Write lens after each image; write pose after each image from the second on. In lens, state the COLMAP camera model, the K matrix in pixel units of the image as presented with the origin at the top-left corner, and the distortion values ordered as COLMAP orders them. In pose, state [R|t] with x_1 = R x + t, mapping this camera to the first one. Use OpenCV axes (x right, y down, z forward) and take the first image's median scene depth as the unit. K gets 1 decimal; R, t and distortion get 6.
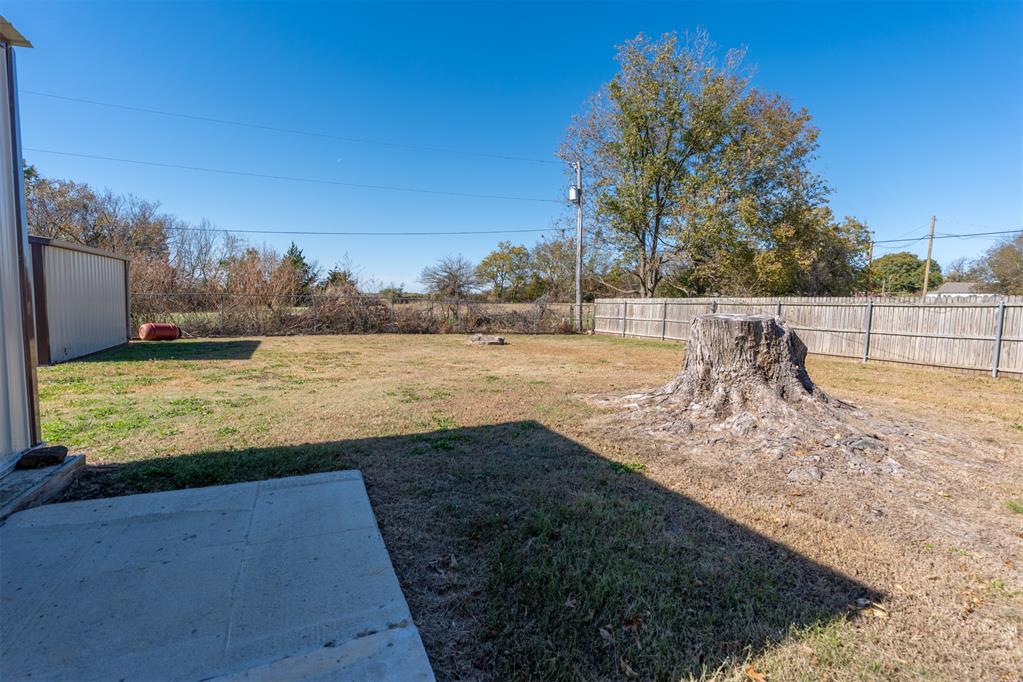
lens RADIAL K [[465.3, 0, 512.5], [0, 465.3, 340.5], [0, 0, 1]] dist [-0.000718, 0.000015]
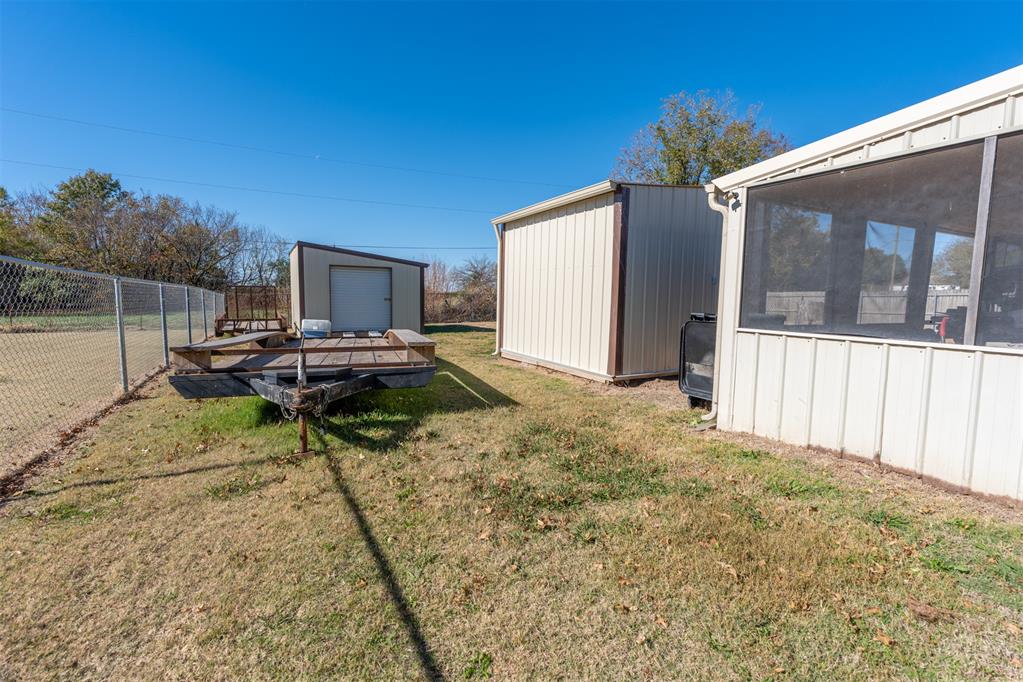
lens RADIAL K [[465.3, 0, 508.2], [0, 465.3, 340.9], [0, 0, 1]] dist [-0.000718, 0.000015]
pose [[0.999251, -0.010666, 0.037208, -0.388885], [0.010373, 0.999914, 0.008047, 0.040118], [-0.037291, -0.007655, 0.999275, -0.423702]]
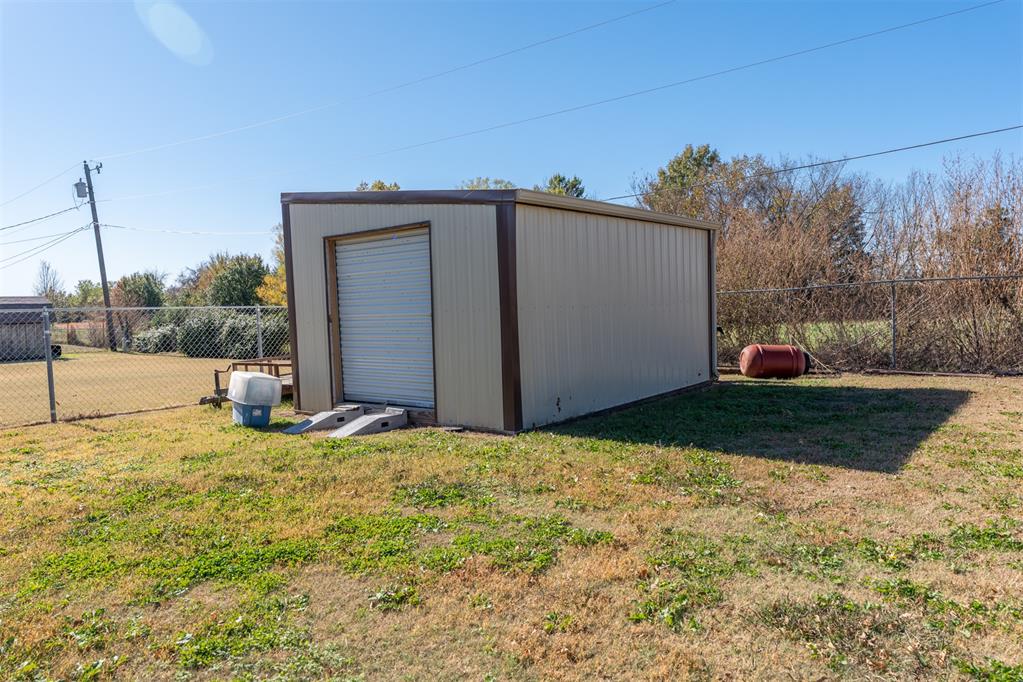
lens RADIAL K [[705.1, 0, 512.0], [0, 705.1, 337.8], [0, 0, 1]] dist [0.023010, 0.001228]
pose [[0.442462, -0.003305, -0.896781, -0.166618], [-0.025843, 0.999531, -0.016435, -0.022958], [0.896415, 0.030447, 0.442169, 0.366946]]
